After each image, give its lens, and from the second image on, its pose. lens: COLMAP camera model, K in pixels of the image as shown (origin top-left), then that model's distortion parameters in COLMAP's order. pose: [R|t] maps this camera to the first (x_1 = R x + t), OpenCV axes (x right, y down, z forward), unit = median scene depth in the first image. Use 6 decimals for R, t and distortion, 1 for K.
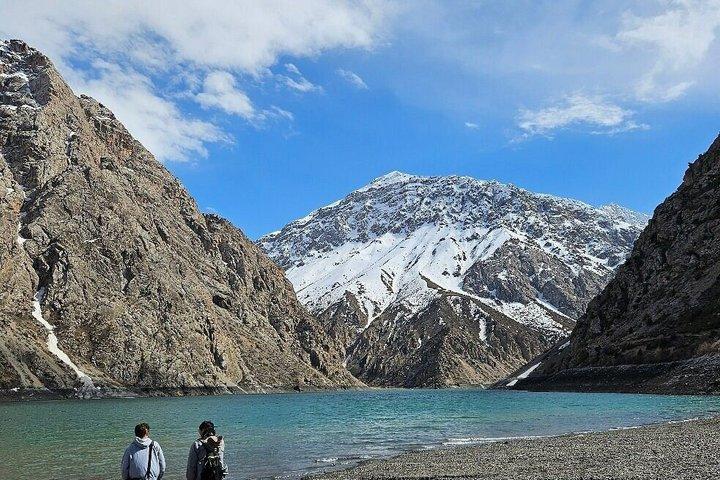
lens RADIAL K [[663.5, 0, 361.2], [0, 663.5, 240.6], [0, 0, 1]] dist [0.016058, 0.000000]
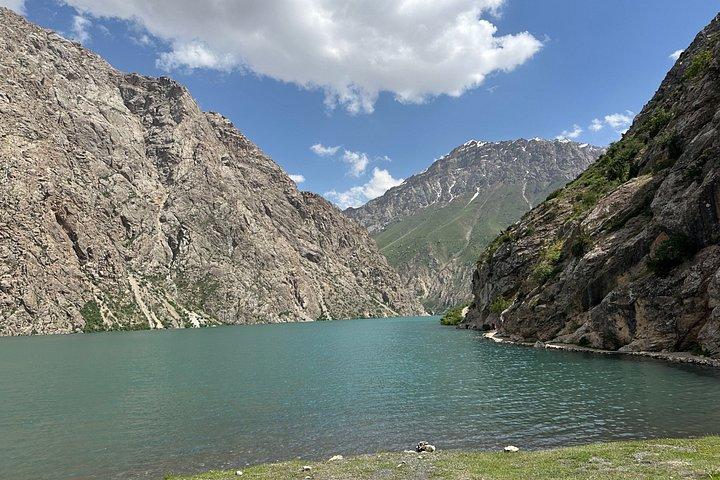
lens RADIAL K [[516.6, 0, 358.3], [0, 516.6, 237.5], [0, 0, 1]] dist [0.047811, -0.014814]
pose [[0.976512, -0.053112, -0.208812, 0.113369], [0.068452, 0.995407, 0.066932, -0.014065], [0.204298, -0.079653, 0.975663, -0.002164]]
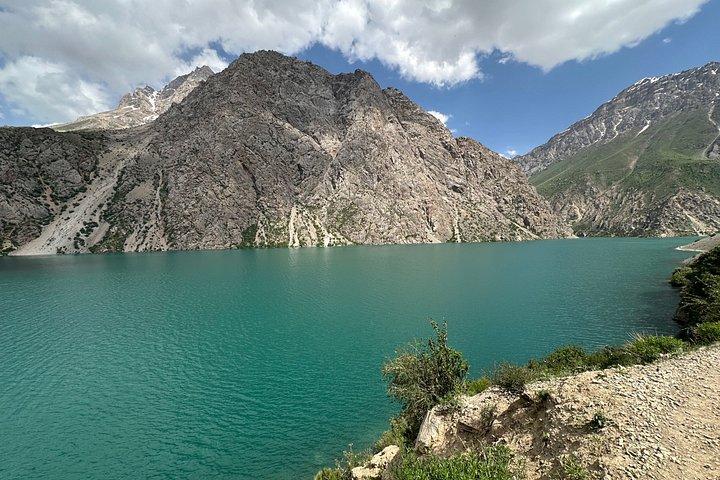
lens RADIAL K [[292.2, 0, 357.9], [0, 292.2, 237.7], [0, 0, 1]] dist [-0.000168, -0.001015]
pose [[0.725447, 0.006214, -0.688250, 0.118994], [0.155548, 0.972608, 0.172736, 0.051517], [0.670471, -0.232367, 0.704609, 0.338188]]
